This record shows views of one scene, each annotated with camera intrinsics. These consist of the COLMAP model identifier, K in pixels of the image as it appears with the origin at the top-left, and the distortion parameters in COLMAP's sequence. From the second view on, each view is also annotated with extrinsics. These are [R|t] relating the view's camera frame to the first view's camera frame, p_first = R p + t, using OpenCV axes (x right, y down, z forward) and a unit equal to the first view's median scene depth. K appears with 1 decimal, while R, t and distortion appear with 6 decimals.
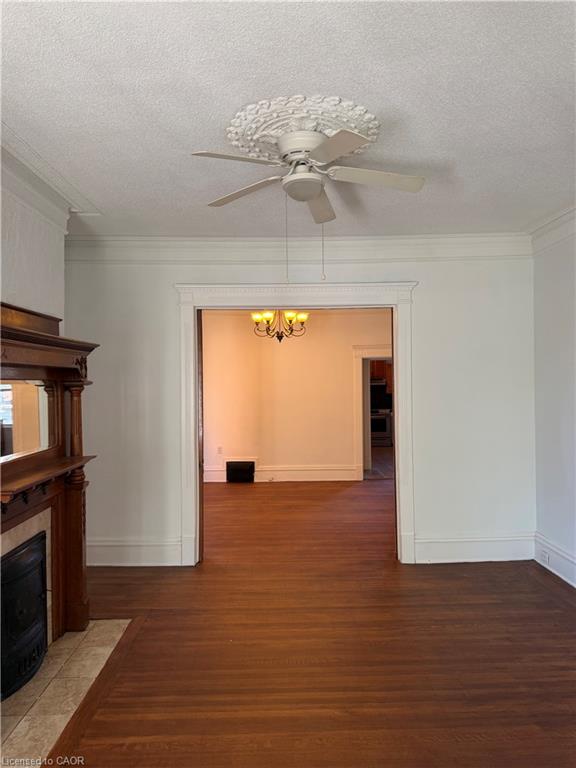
lens RADIAL K [[538.7, 0, 283.6], [0, 538.7, 386.0], [0, 0, 1]] dist [0.043212, -0.056118]
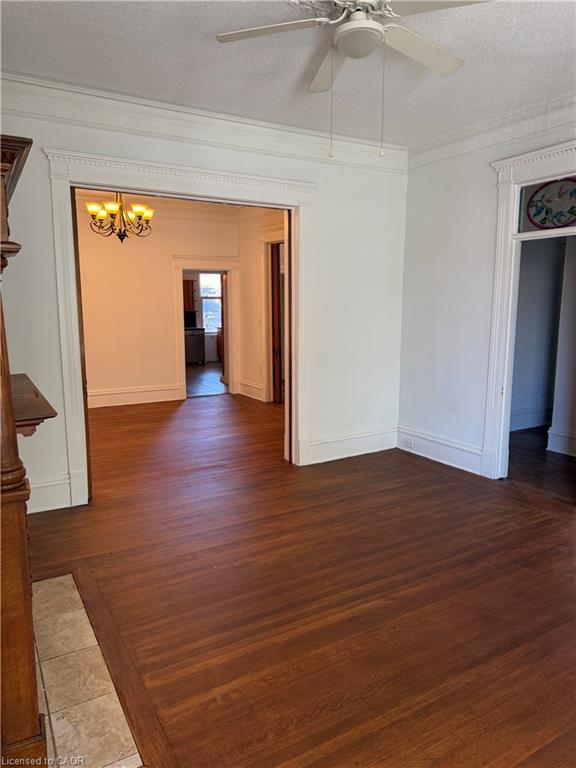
lens RADIAL K [[538.7, 0, 287.5], [0, 538.7, 387.0], [0, 0, 1]] dist [0.043212, -0.056118]
pose [[0.868706, -0.063745, 0.491210, -0.377094], [-0.007616, 0.989848, 0.141923, 0.038601], [-0.495270, -0.127030, 0.859402, 0.181926]]
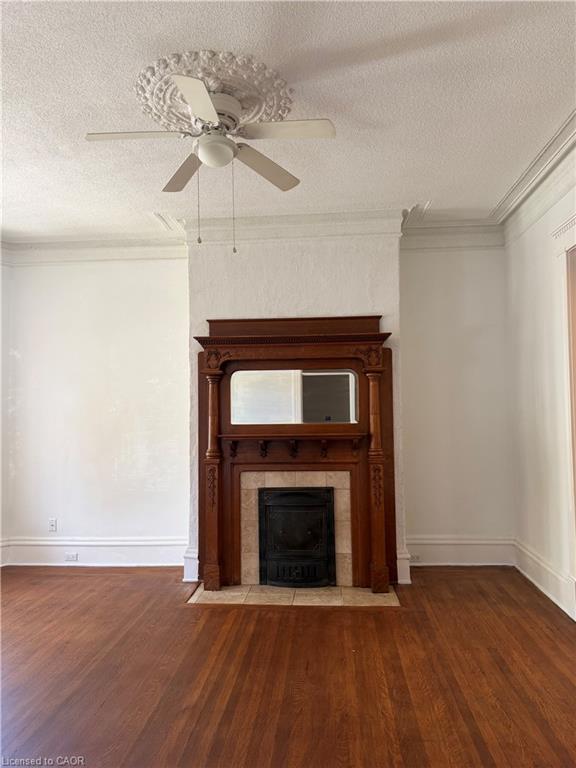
lens RADIAL K [[538.7, 0, 288.4], [0, 538.7, 385.1], [0, 0, 1]] dist [0.043212, -0.056118]
pose [[-0.078990, -0.036823, -0.996195, 0.719244], [0.004956, 0.999291, -0.037331, 0.067378], [0.996863, -0.007886, -0.078751, 0.875056]]
